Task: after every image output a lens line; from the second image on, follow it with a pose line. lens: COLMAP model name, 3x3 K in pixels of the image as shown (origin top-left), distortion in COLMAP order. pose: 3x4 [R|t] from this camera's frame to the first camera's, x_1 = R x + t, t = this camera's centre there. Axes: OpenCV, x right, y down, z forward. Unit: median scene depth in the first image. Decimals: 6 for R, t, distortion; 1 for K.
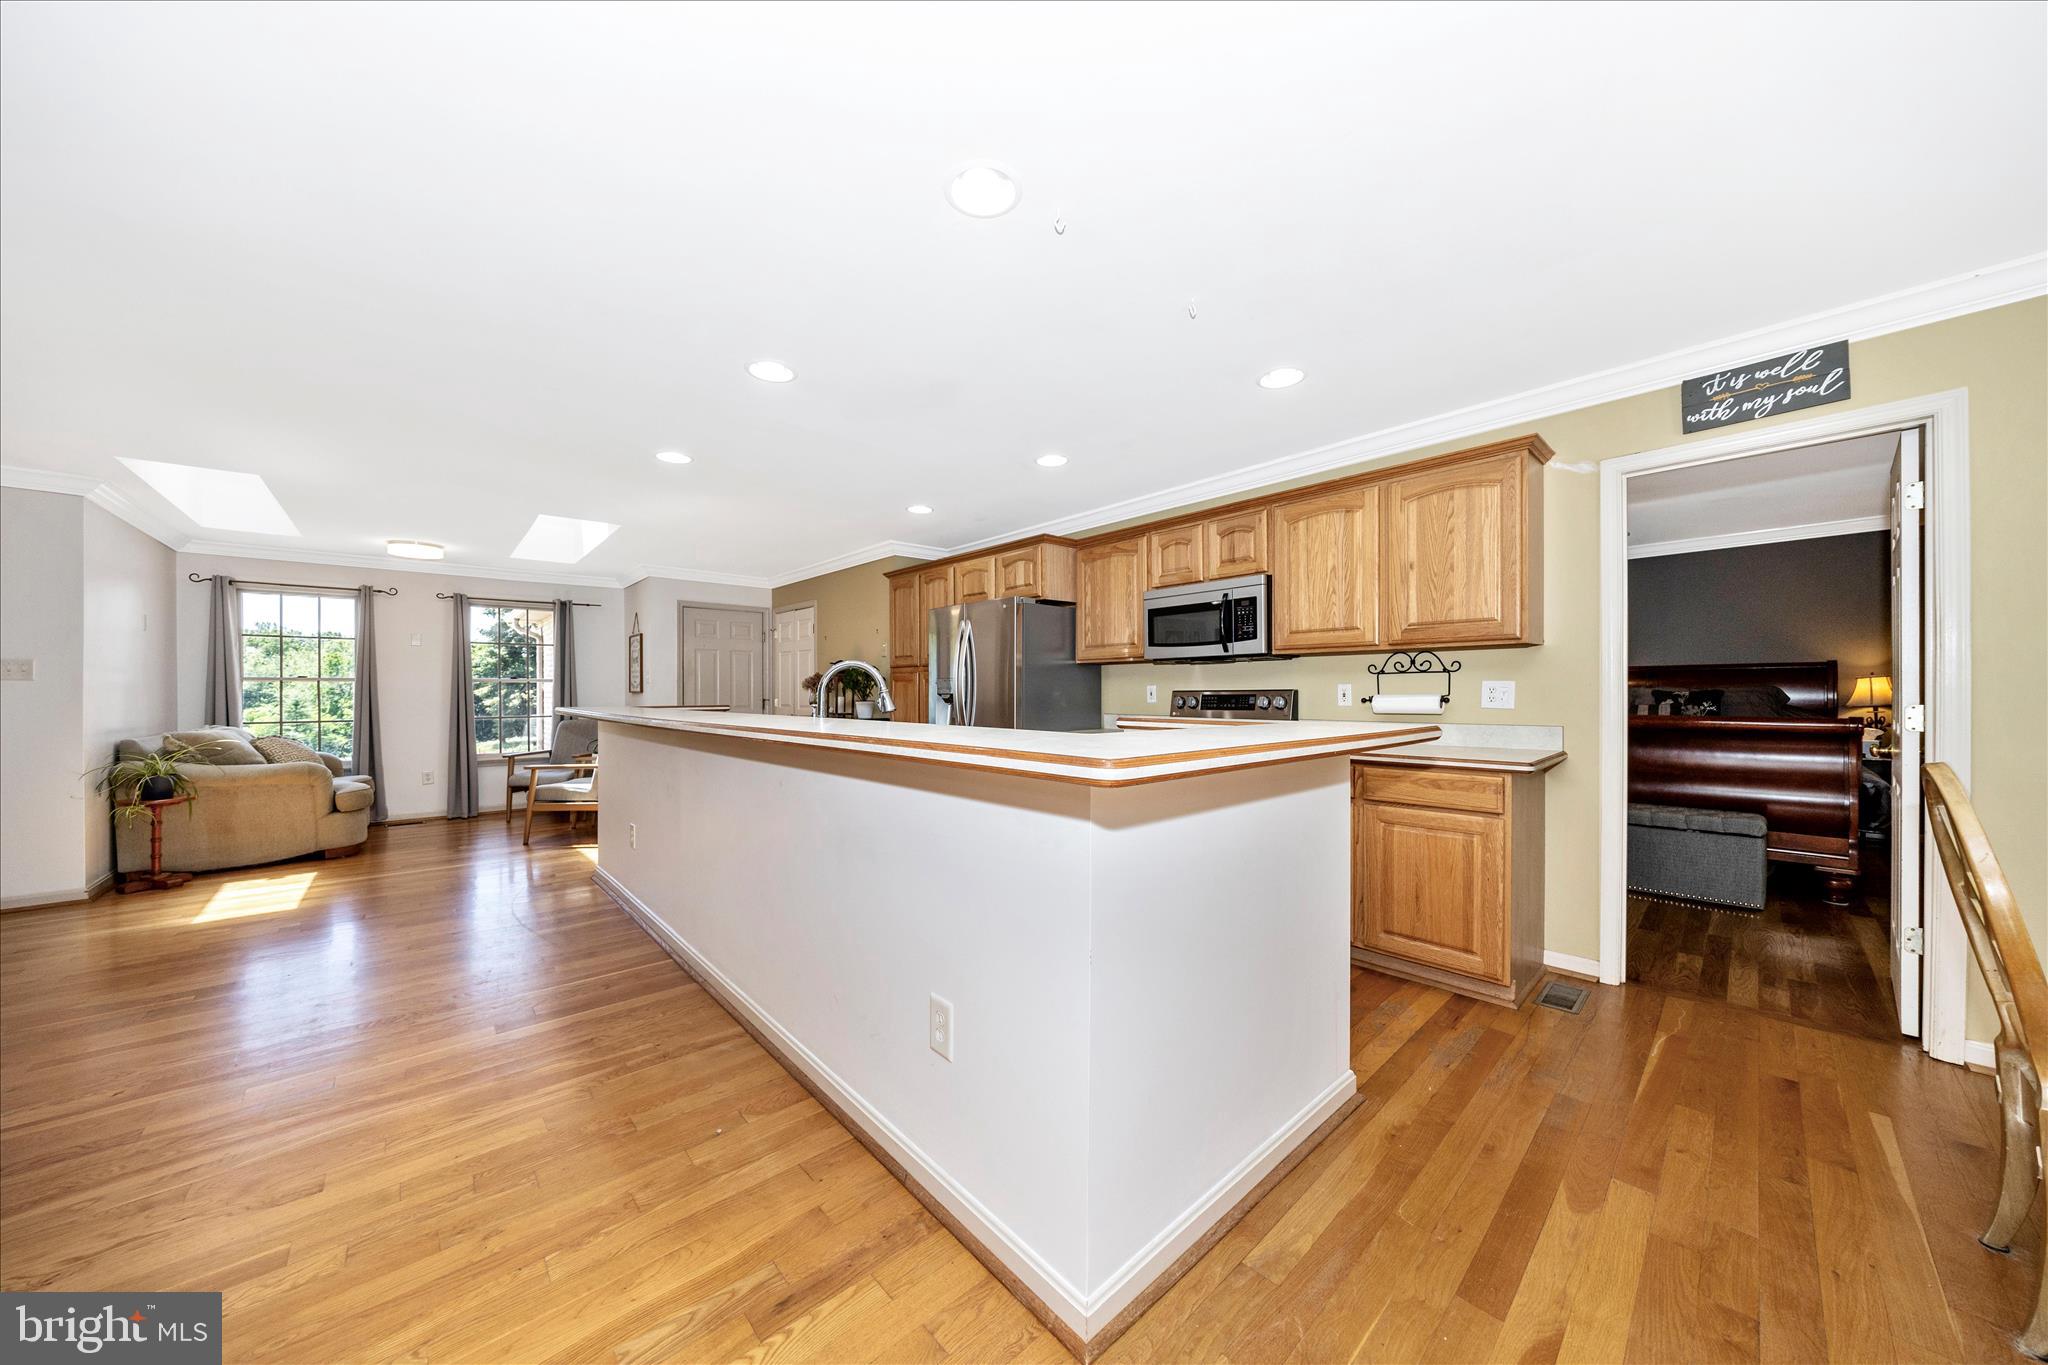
lens RADIAL K [[679.9, 0, 1019.7], [0, 679.9, 685.2], [0, 0, 1]] dist [-0.010088, 0.001378]
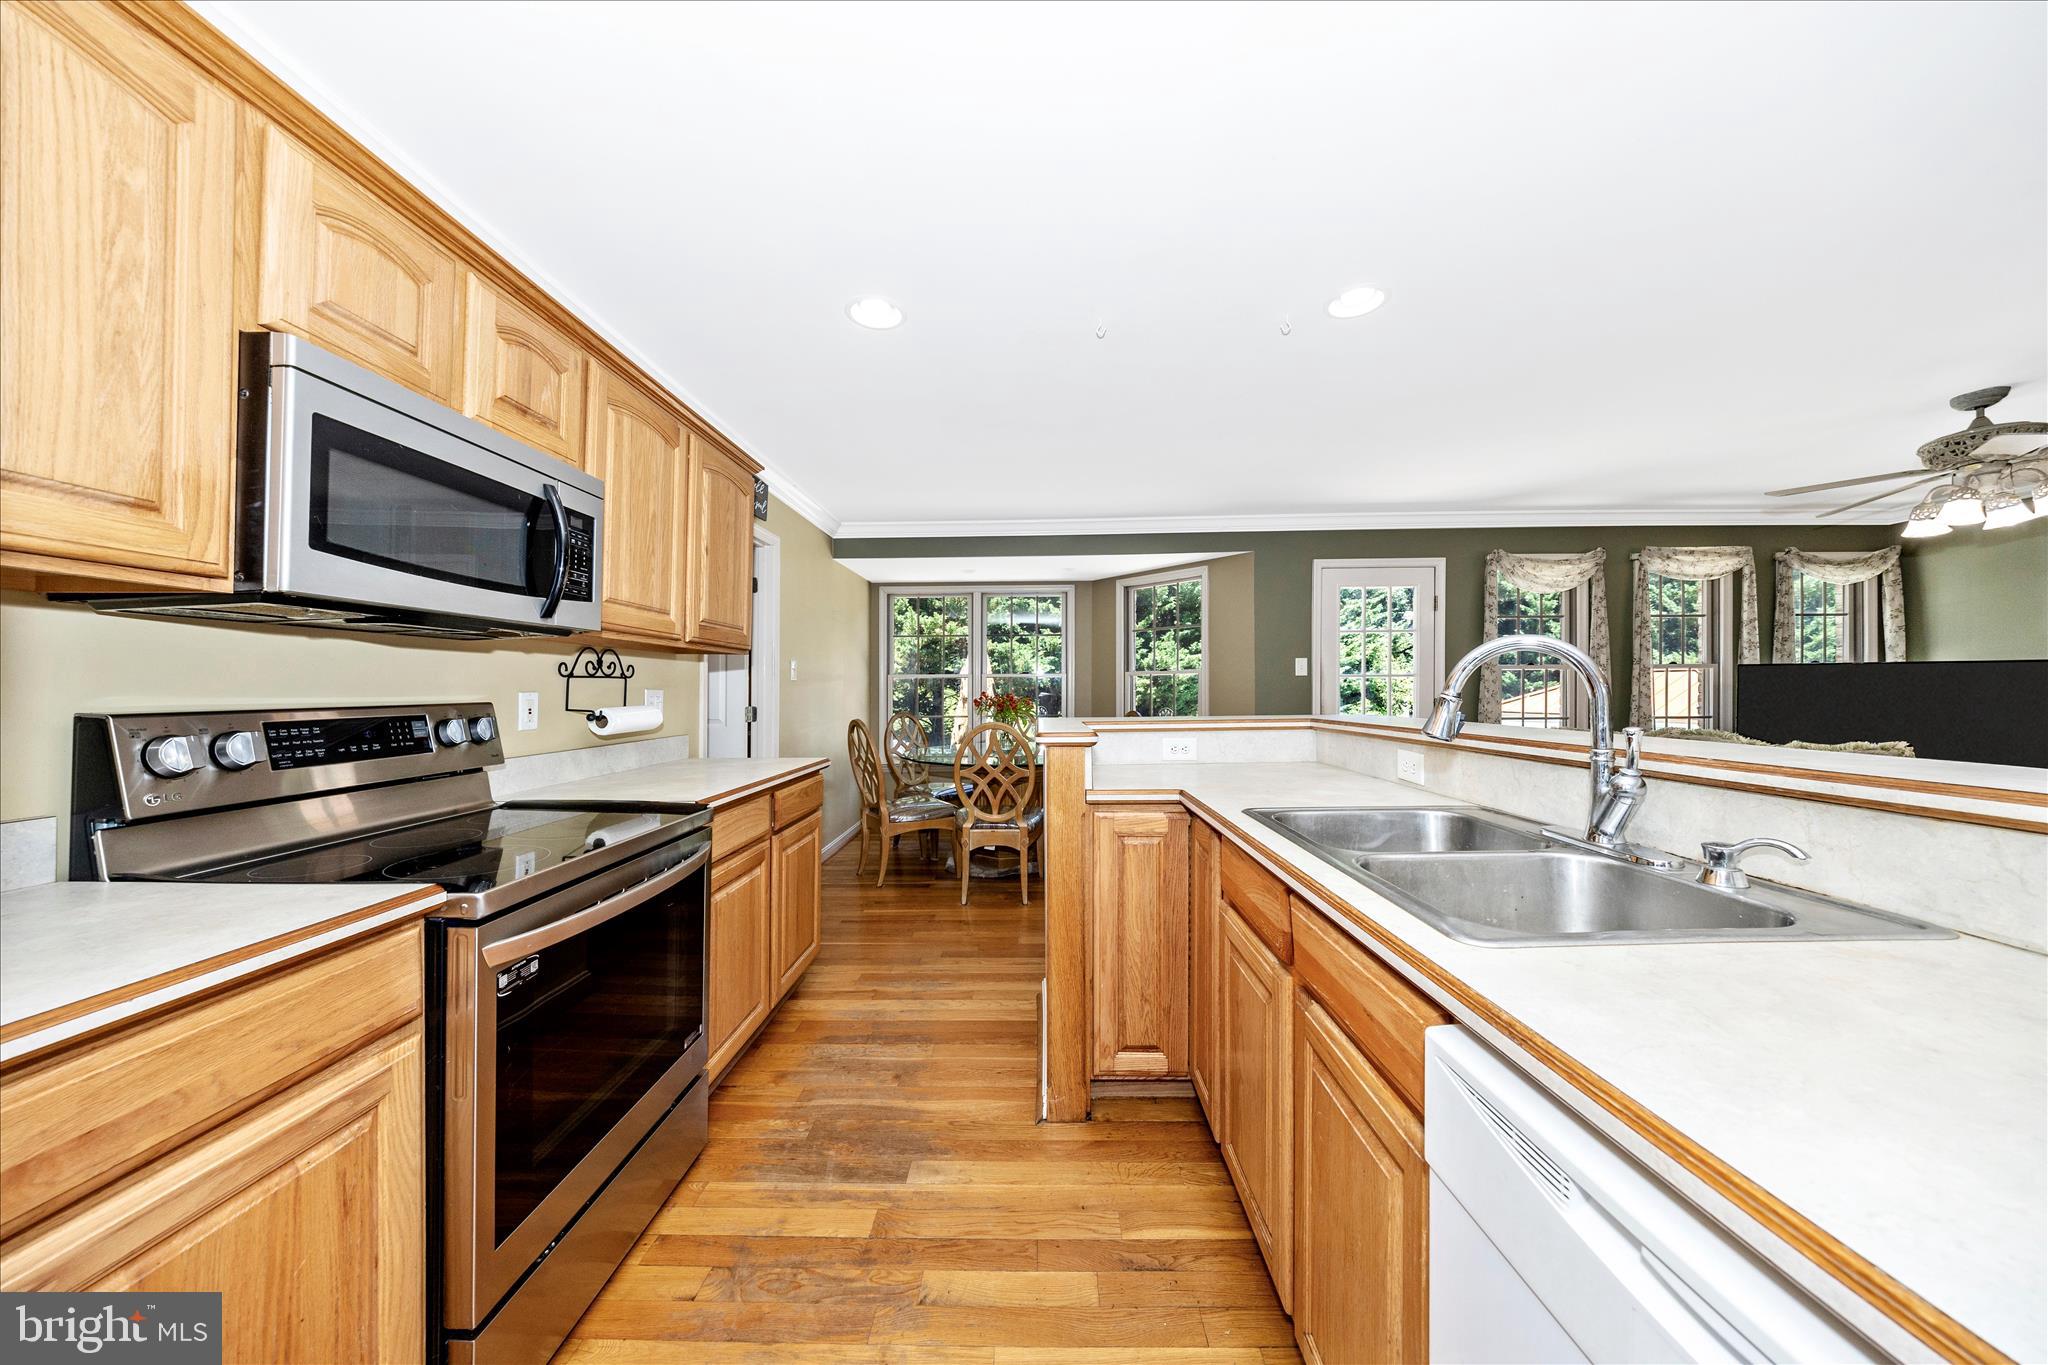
lens RADIAL K [[679.9, 0, 1027.1], [0, 679.9, 692.9], [0, 0, 1]] dist [-0.010088, 0.001378]
pose [[-0.729738, 0.007843, 0.683682, -0.228545], [0.004326, 0.999967, -0.006854, 0.004467], [-0.683714, -0.002044, -0.729748, 1.127499]]
